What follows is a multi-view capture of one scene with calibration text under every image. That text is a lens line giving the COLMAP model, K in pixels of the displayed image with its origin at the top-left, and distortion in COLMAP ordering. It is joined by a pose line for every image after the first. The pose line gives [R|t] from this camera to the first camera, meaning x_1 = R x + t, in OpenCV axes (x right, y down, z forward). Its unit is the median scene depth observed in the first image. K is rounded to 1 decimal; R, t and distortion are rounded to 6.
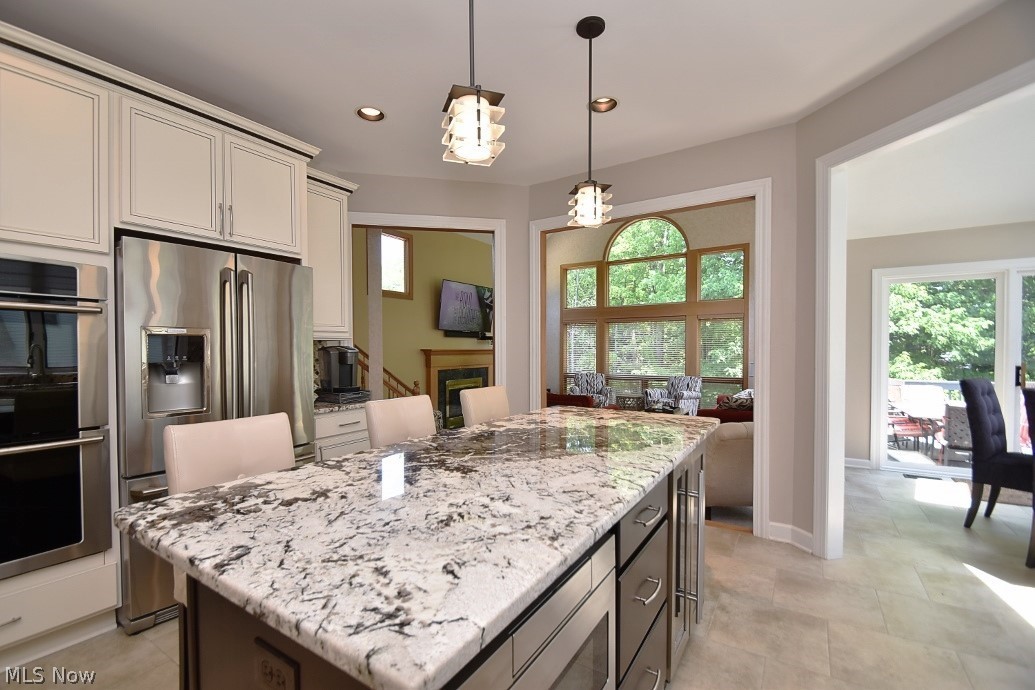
lens RADIAL K [[454.7, 0, 511.1], [0, 454.7, 357.8], [0, 0, 1]] dist [0.003502, 0.000426]
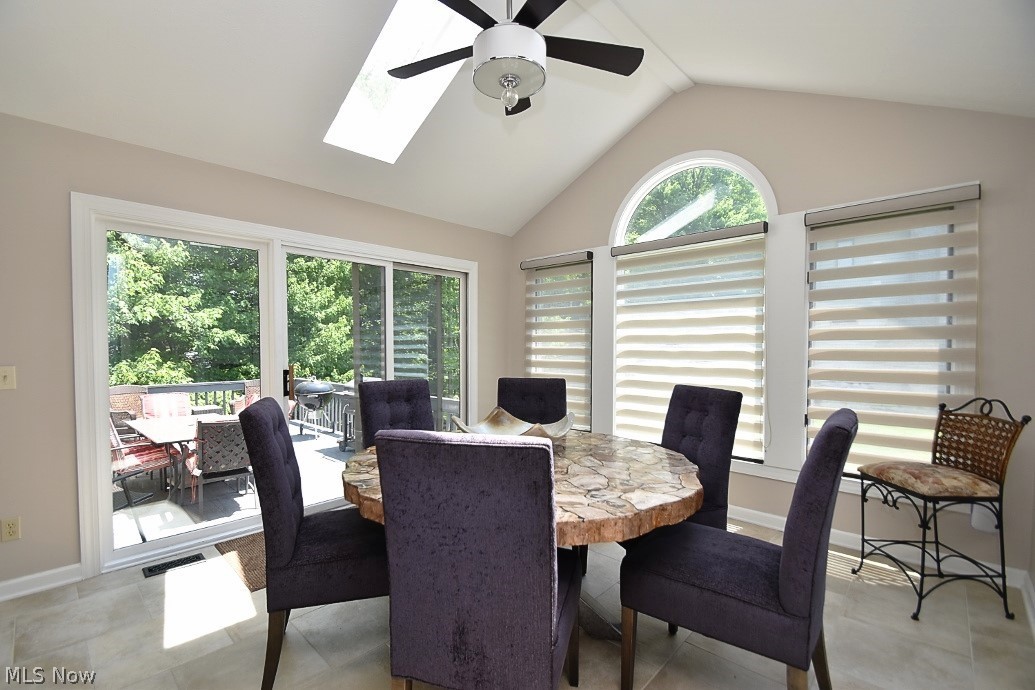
lens RADIAL K [[454.7, 0, 511.1], [0, 454.7, 357.8], [0, 0, 1]] dist [0.003502, 0.000426]
pose [[0.176853, -0.036049, 0.983577, 0.337315], [0.010506, 0.999341, 0.034737, -0.018160], [-0.984181, 0.004190, 0.177115, 0.386974]]
